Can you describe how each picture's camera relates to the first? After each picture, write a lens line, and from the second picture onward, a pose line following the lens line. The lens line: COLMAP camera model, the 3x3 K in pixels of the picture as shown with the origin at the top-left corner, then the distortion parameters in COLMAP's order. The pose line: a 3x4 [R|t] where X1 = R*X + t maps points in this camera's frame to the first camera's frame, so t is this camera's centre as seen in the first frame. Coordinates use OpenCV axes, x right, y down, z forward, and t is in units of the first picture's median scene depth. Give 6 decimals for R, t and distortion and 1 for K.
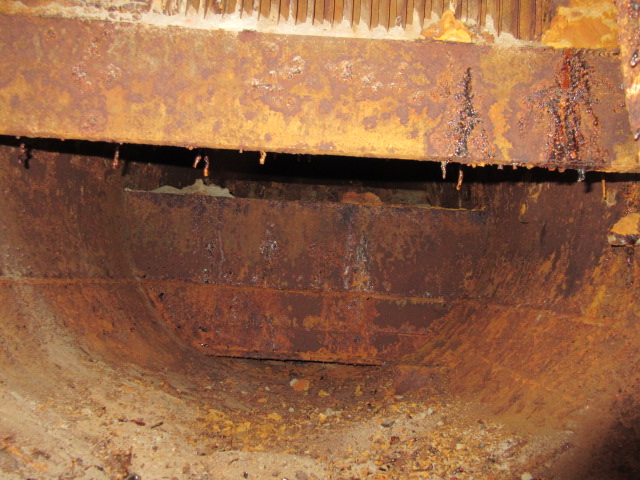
lens RADIAL K [[476.7, 0, 320.0], [0, 476.7, 240.0], [0, 0, 1]] dist [-0.000628, 0.000170]
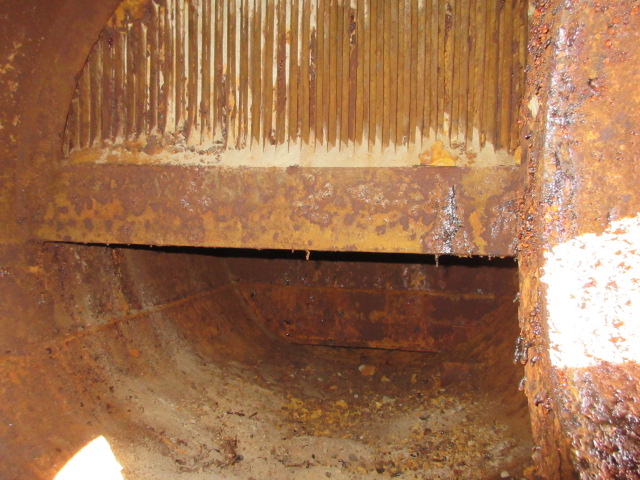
lens RADIAL K [[476.7, 0, 320.0], [0, 476.7, 240.0], [0, 0, 1]] dist [-0.000628, 0.000170]
pose [[0.981774, -0.034714, -0.186854, 0.139646], [0.054256, 0.993456, 0.100507, -0.269727], [0.182142, -0.108813, 0.977233, -0.296777]]
